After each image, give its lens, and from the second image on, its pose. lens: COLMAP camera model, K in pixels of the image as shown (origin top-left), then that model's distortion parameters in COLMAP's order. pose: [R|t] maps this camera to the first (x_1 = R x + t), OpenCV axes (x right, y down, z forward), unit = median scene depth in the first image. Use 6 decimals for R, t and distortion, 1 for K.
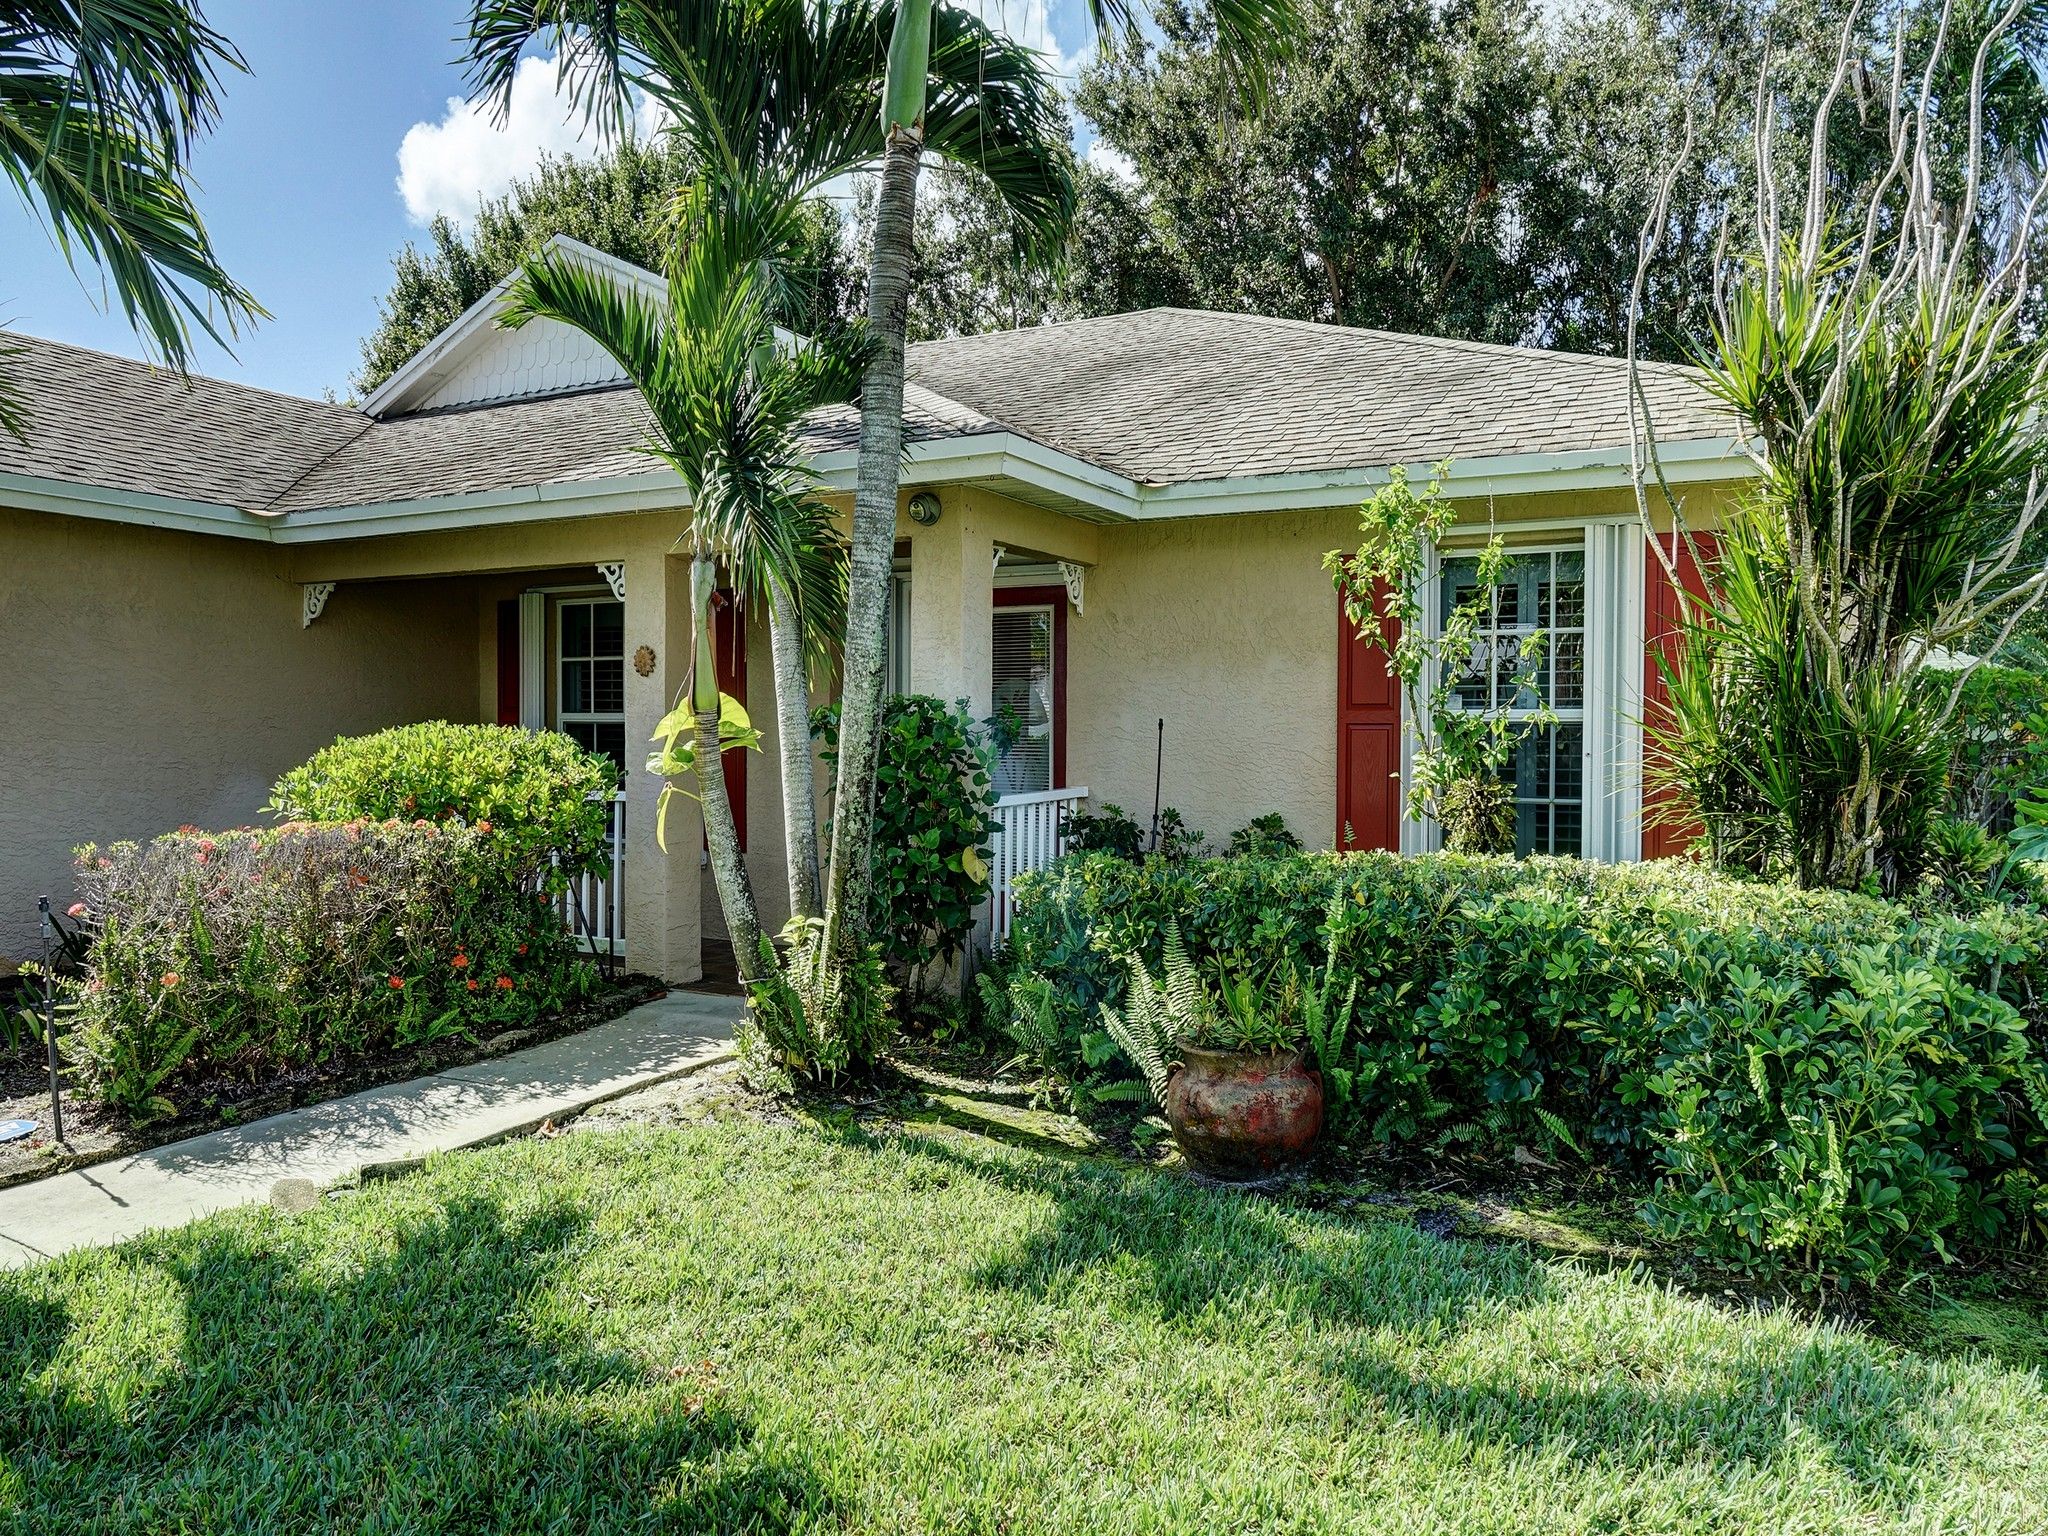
lens RADIAL K [[1420.9, 0, 1024.0], [0, 1420.9, 768.0], [0, 0, 1]] dist [0.001587, 0.001109]
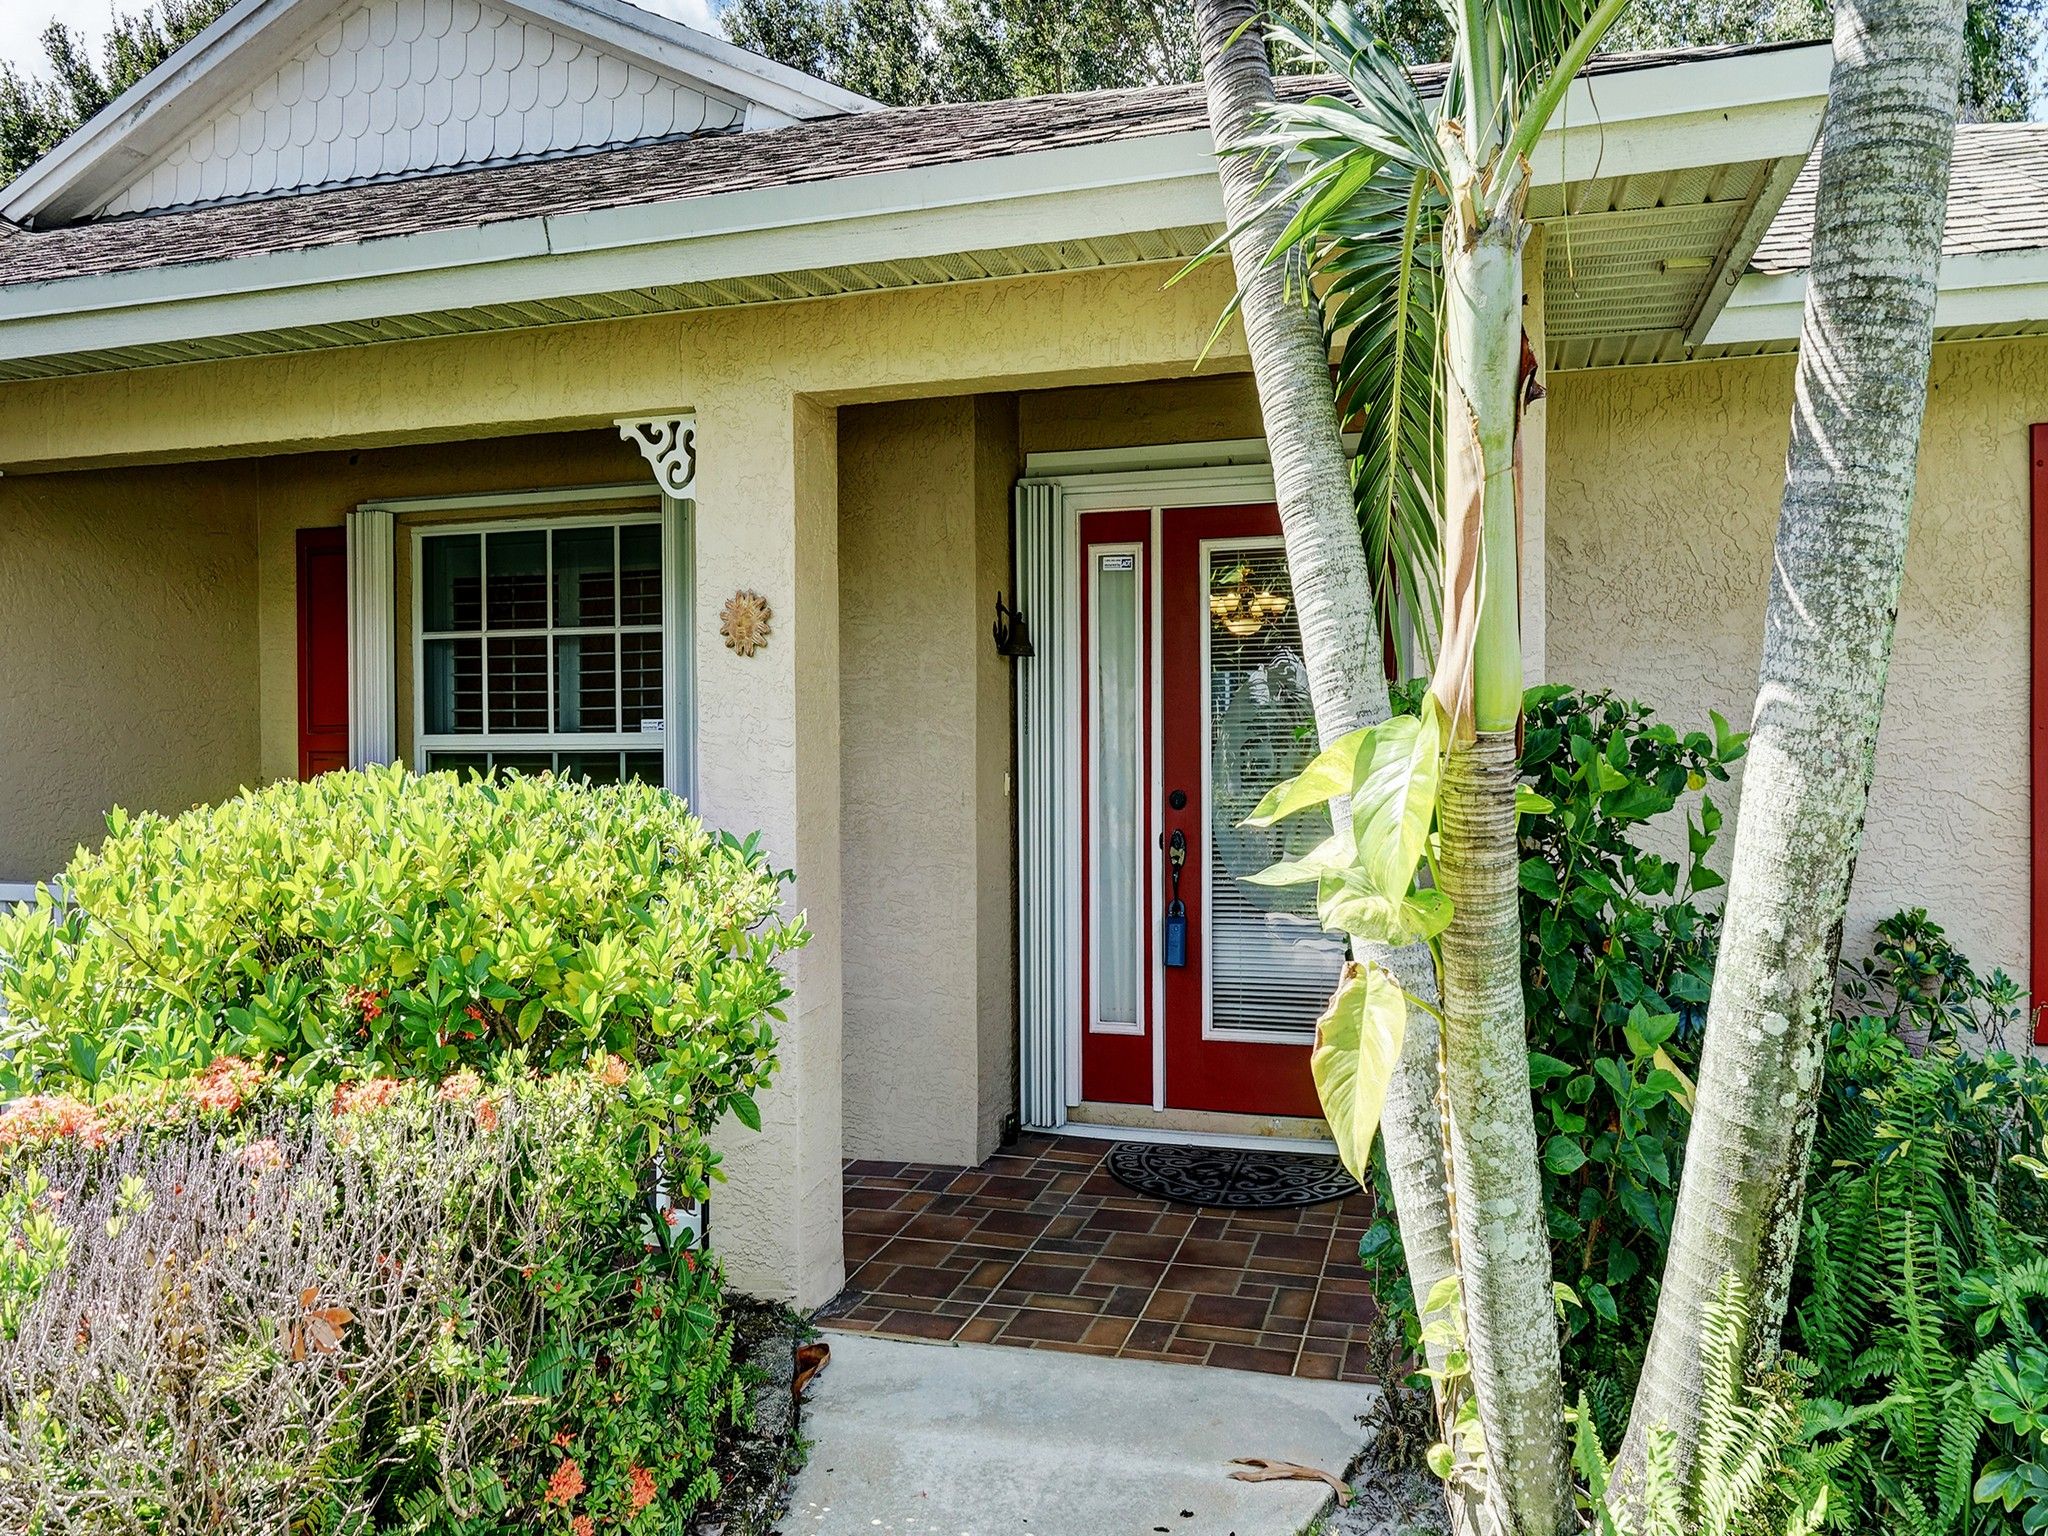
lens RADIAL K [[1654.6, 0, 976.8], [0, 1654.6, 762.3], [0, 0, 1]] dist [0.002604, 0.008125]
pose [[0.990369, -0.014207, 0.137721, -0.204919], [0.016241, 0.999775, -0.013657, -0.016127], [-0.137496, 0.015762, 0.990377, 0.347259]]
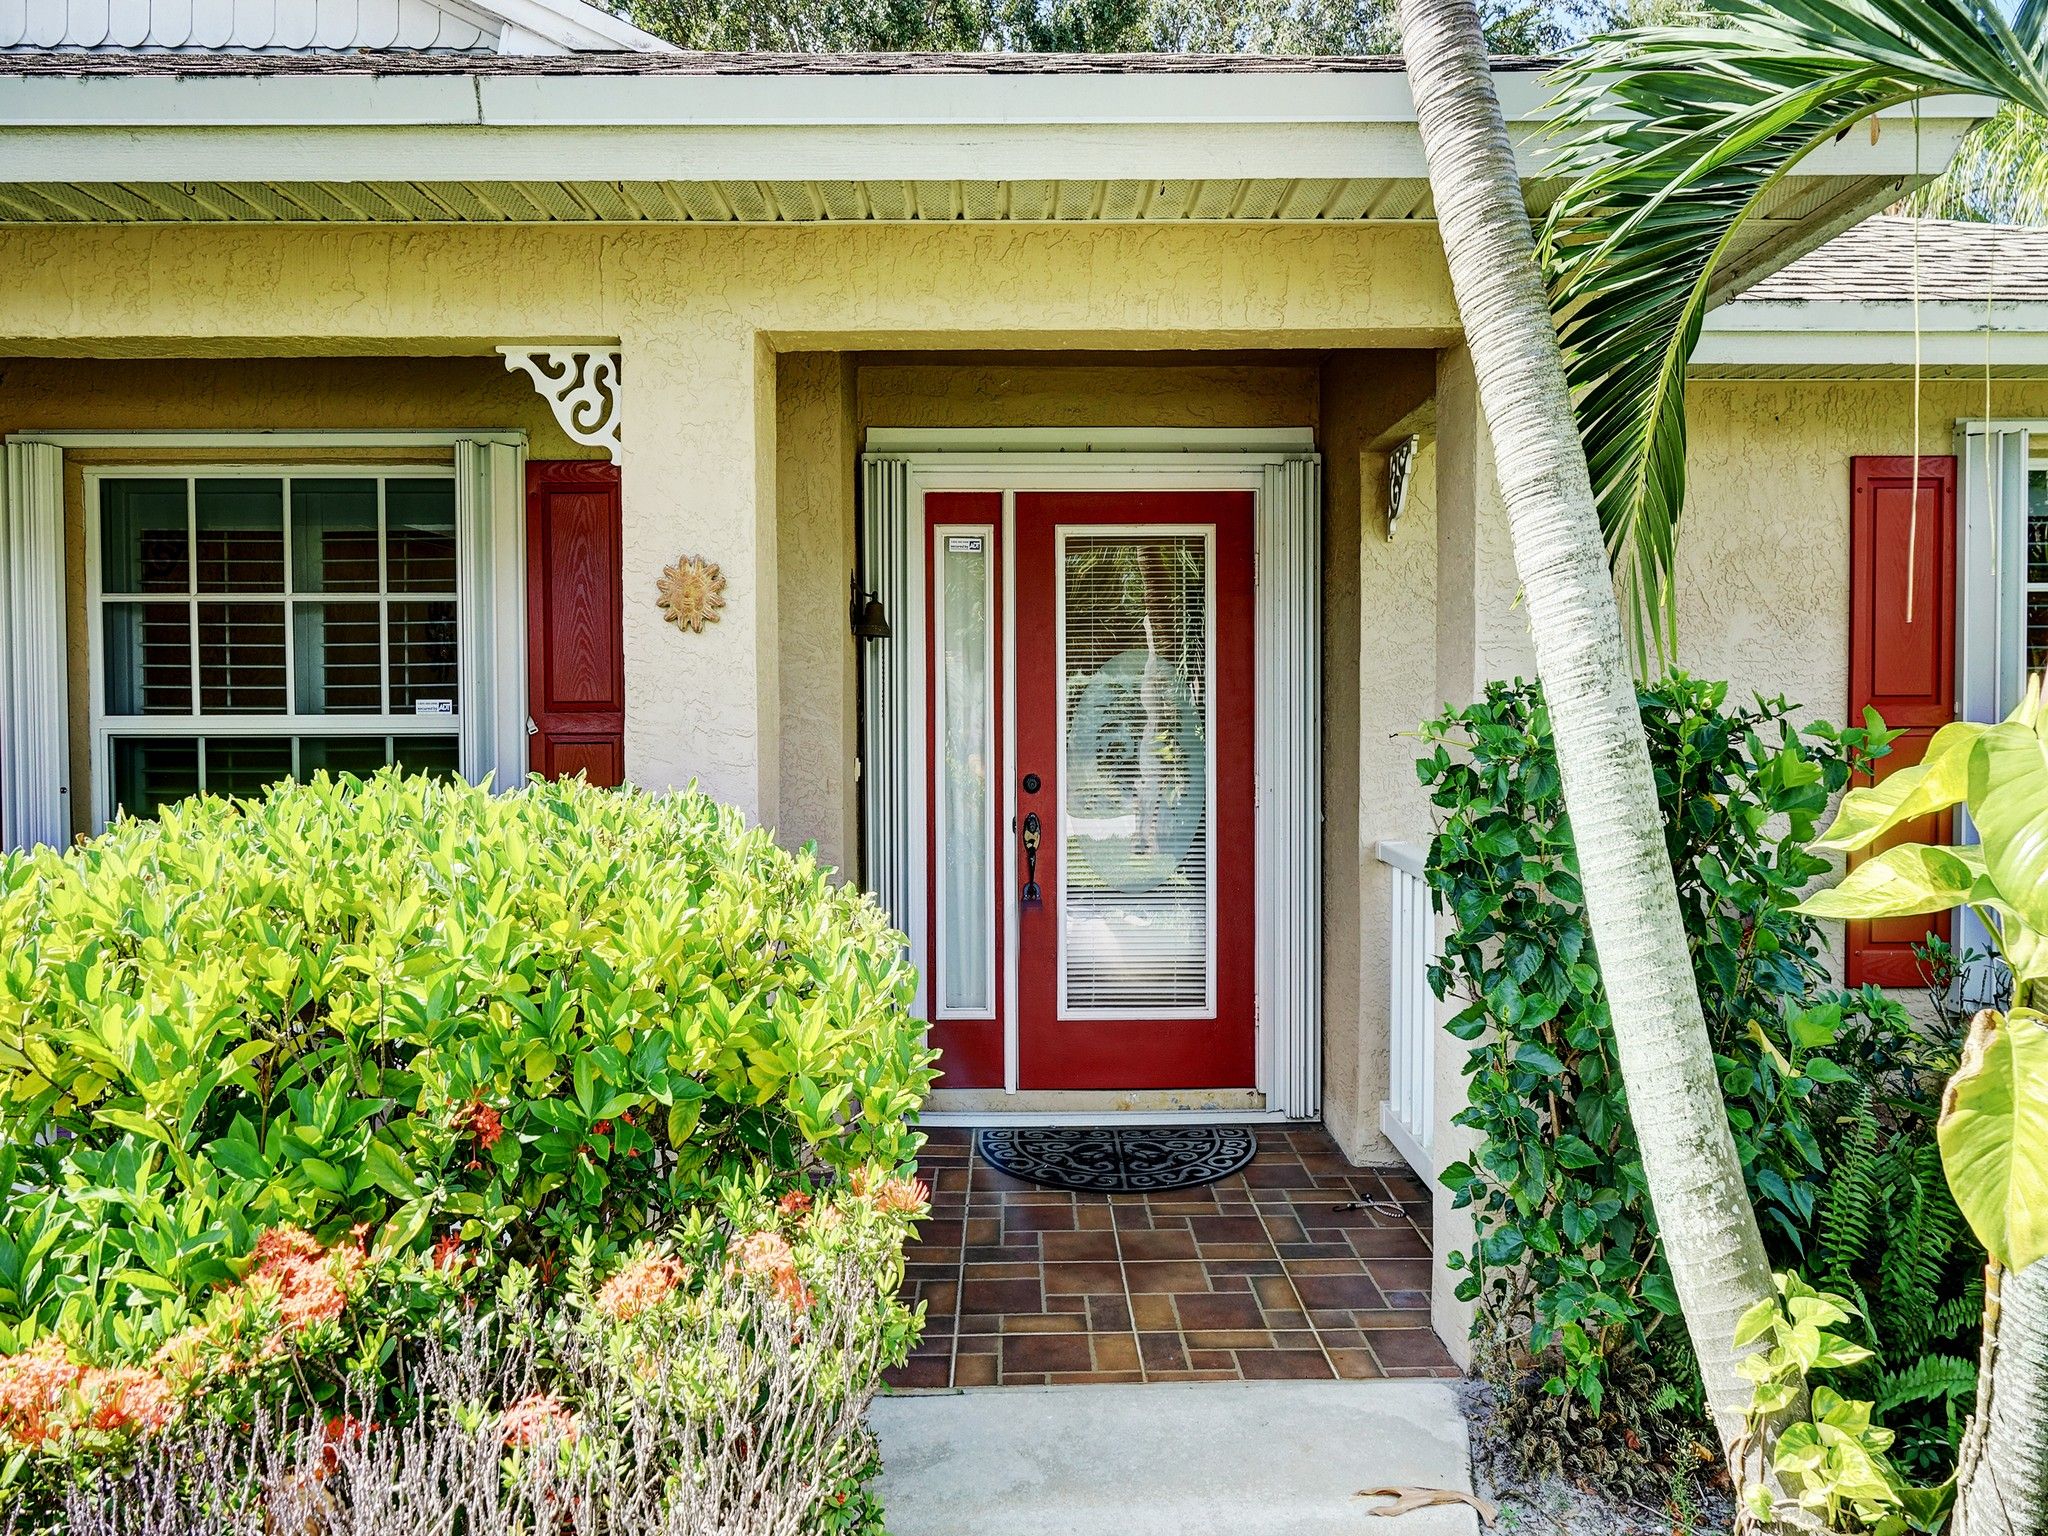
lens RADIAL K [[1445.2, 0, 1028.3], [0, 1445.2, 752.7], [0, 0, 1]] dist [0.004440, 0.001143]
pose [[0.877515, -0.024434, 0.478926, -0.290640], [0.023009, 0.999696, 0.008845, -0.024256], [-0.478997, 0.003258, 0.877811, 0.454983]]
